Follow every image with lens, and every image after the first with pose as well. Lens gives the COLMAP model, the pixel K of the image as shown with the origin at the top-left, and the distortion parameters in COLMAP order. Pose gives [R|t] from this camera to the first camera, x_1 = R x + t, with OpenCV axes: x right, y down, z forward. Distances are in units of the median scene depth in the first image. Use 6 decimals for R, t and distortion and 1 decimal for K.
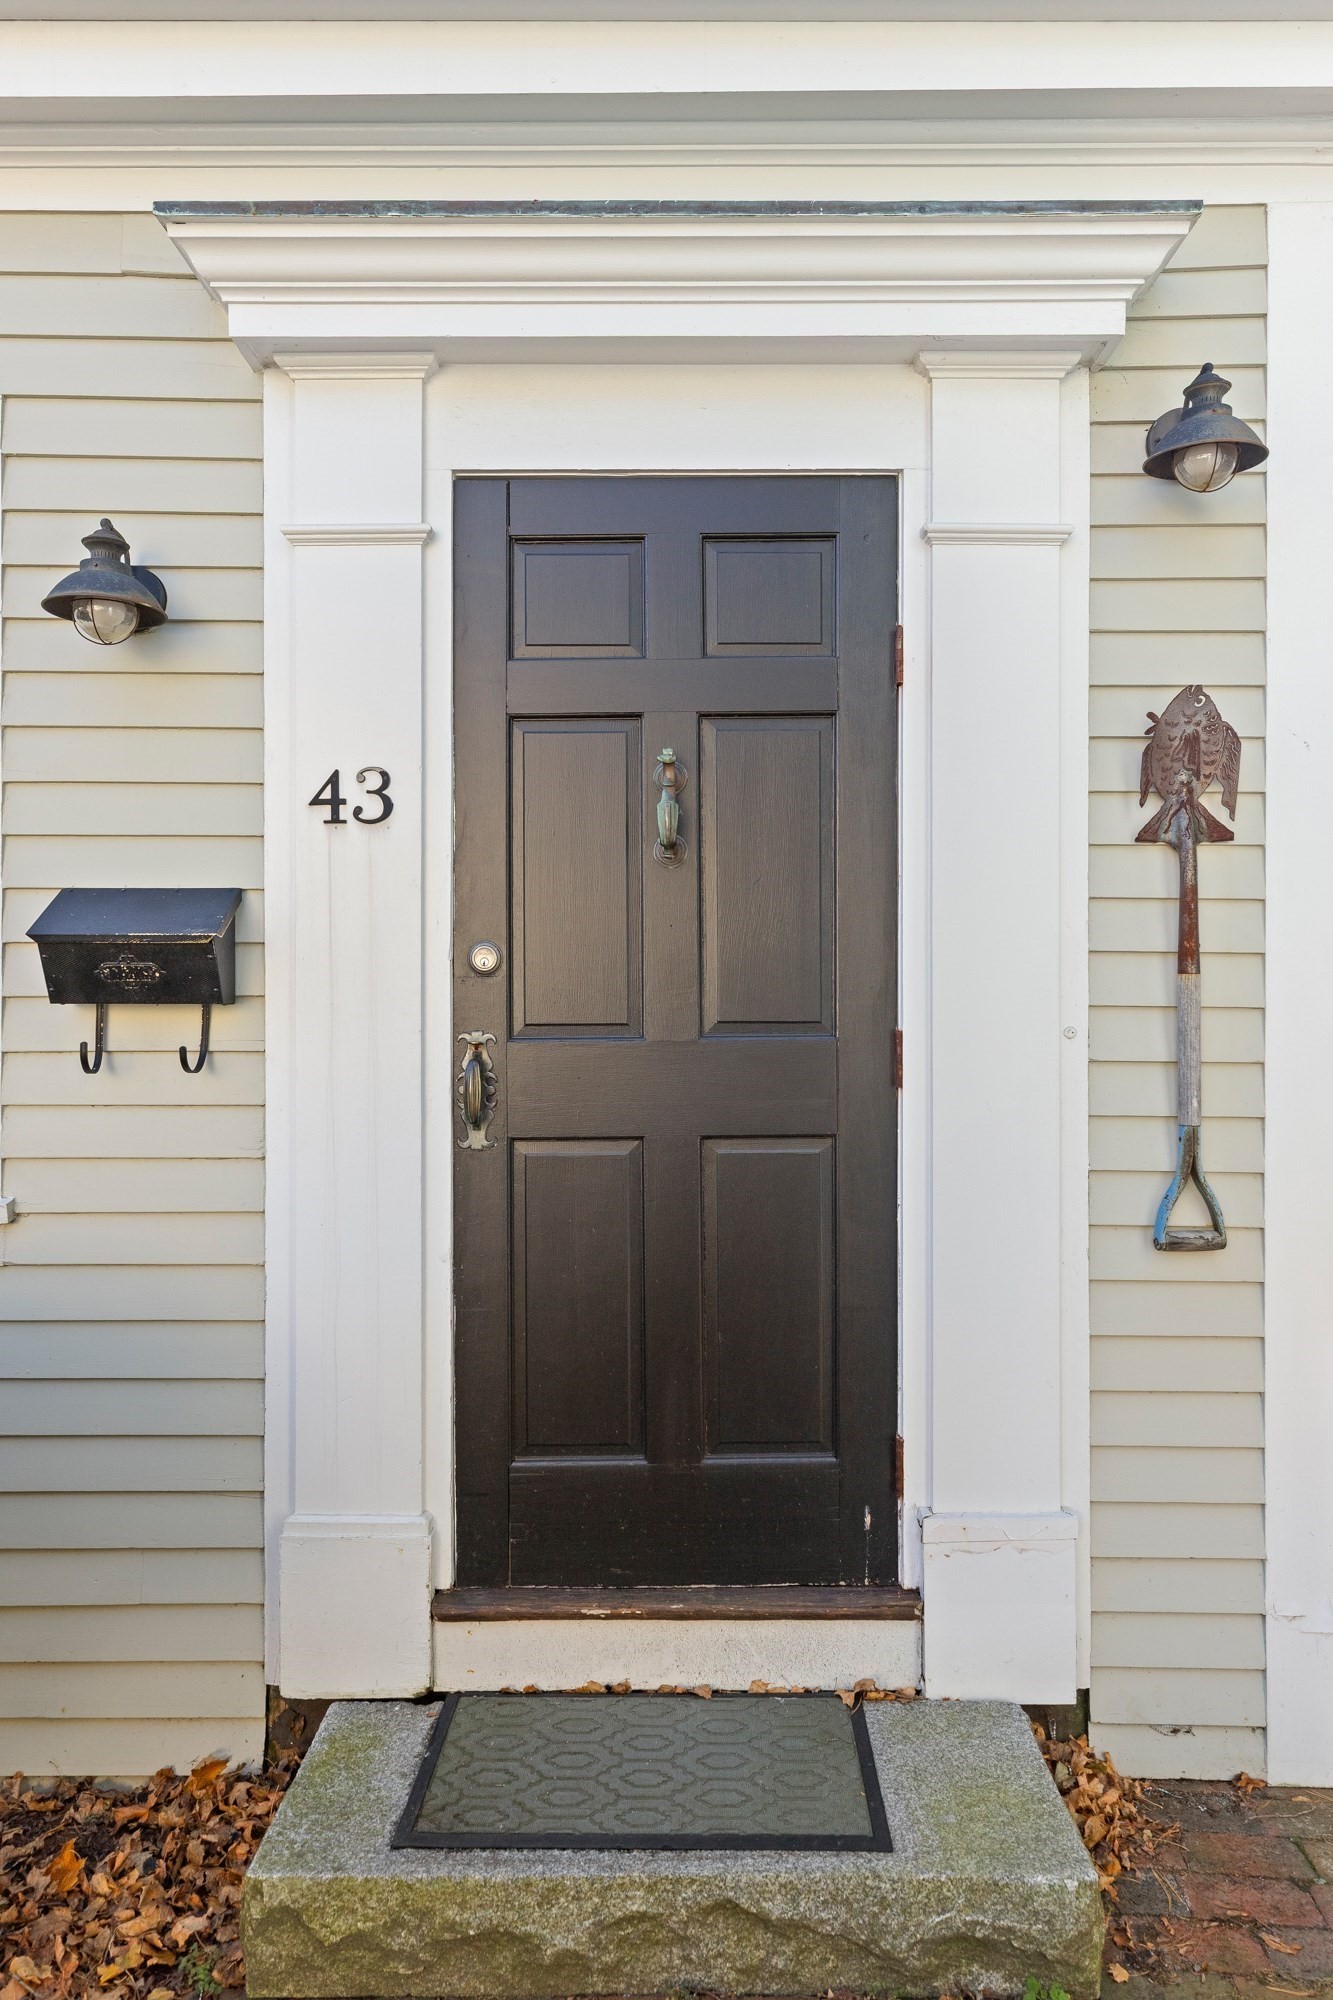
lens RADIAL K [[1265.0, 0, 670.2], [0, 1265.0, 1000.7], [0, 0, 1]] dist [0.006009, 0.000753]
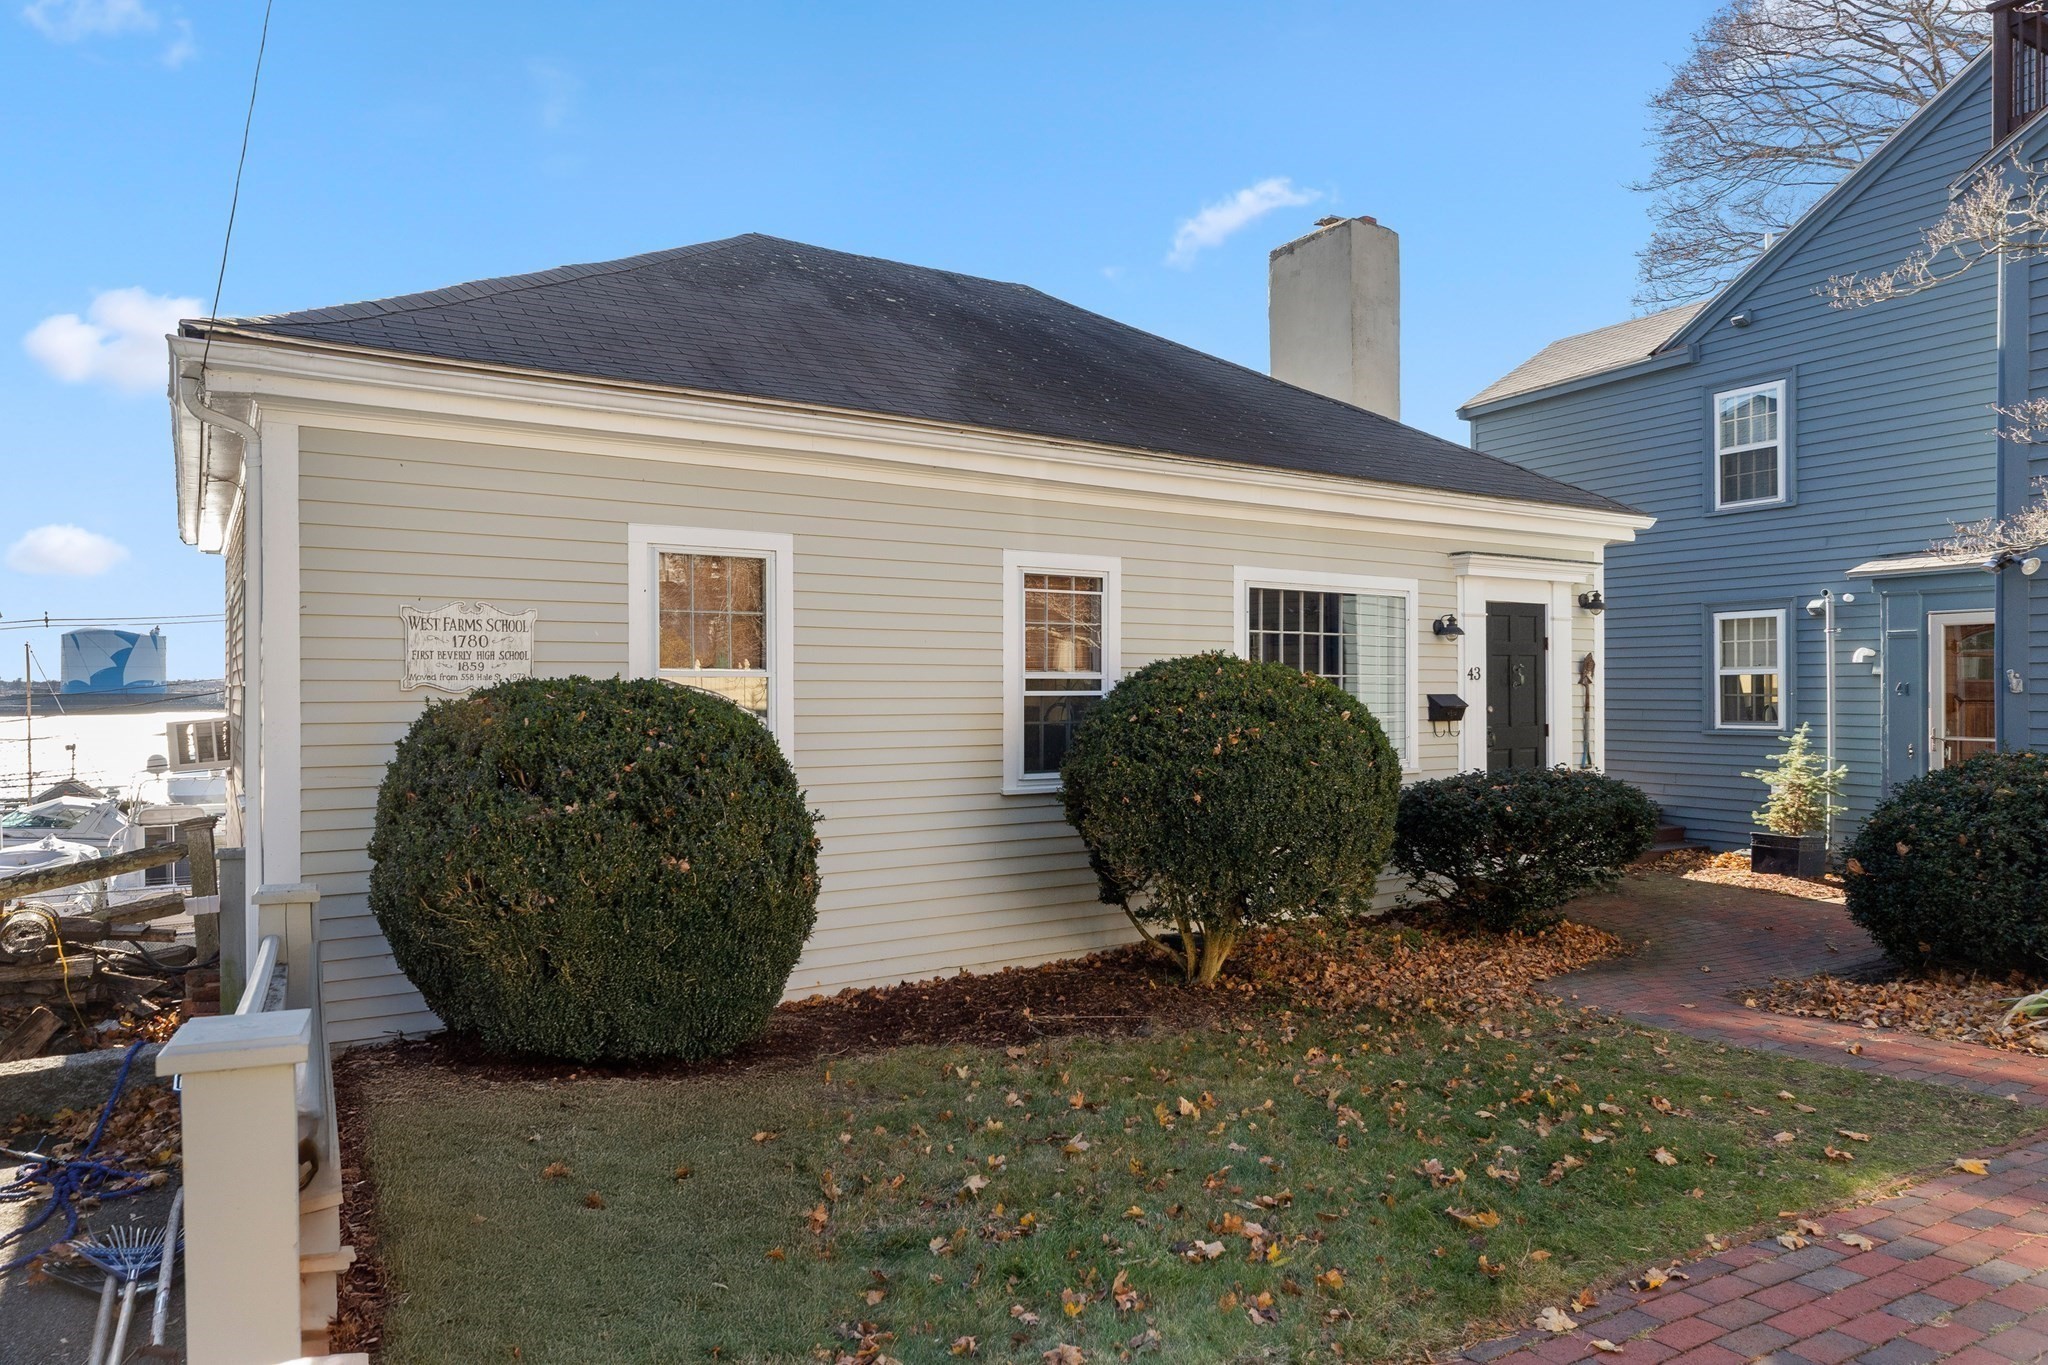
lens RADIAL K [[1295.4, 0, 1039.4], [0, 1295.4, 683.8], [0, 0, 1]] dist [0.006009, 0.000753]
pose [[0.830585, -0.000273, 0.556892, -4.057802], [0.005318, 0.999958, -0.007441, -0.099441], [-0.556867, 0.009142, 0.830551, -1.936837]]
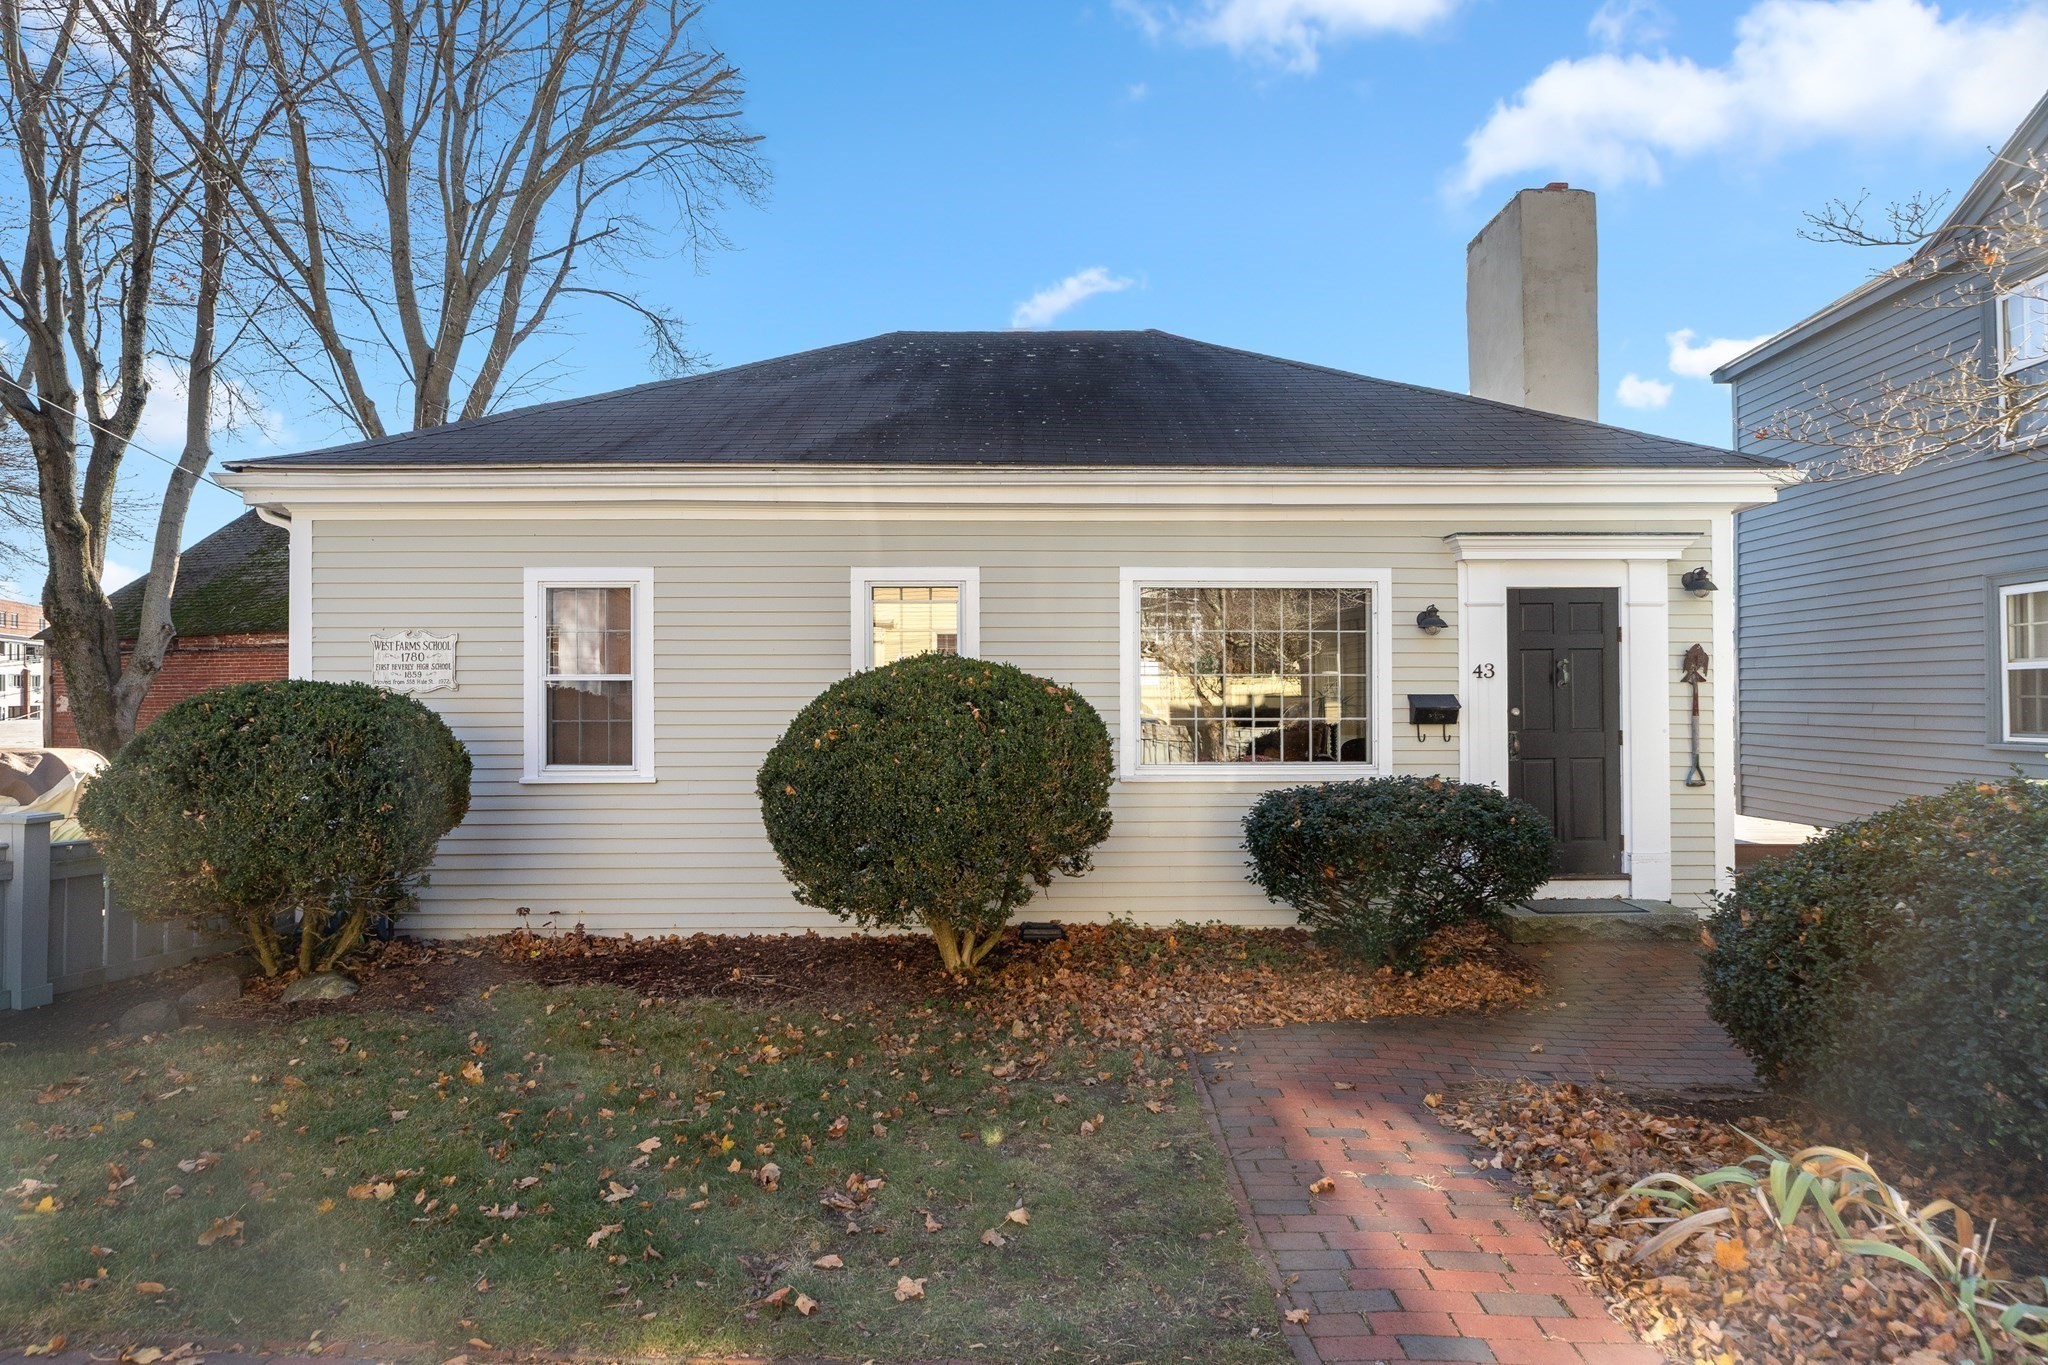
lens RADIAL K [[1000.1, 0, 1021.4], [0, 1000.1, 688.0], [0, 0, 1]] dist [-0.003568, 0.000754]
pose [[0.999899, -0.003756, 0.013694, -1.719500], [0.003924, 0.999917, -0.012263, -0.077141], [-0.013647, 0.012315, 0.999831, -2.066757]]
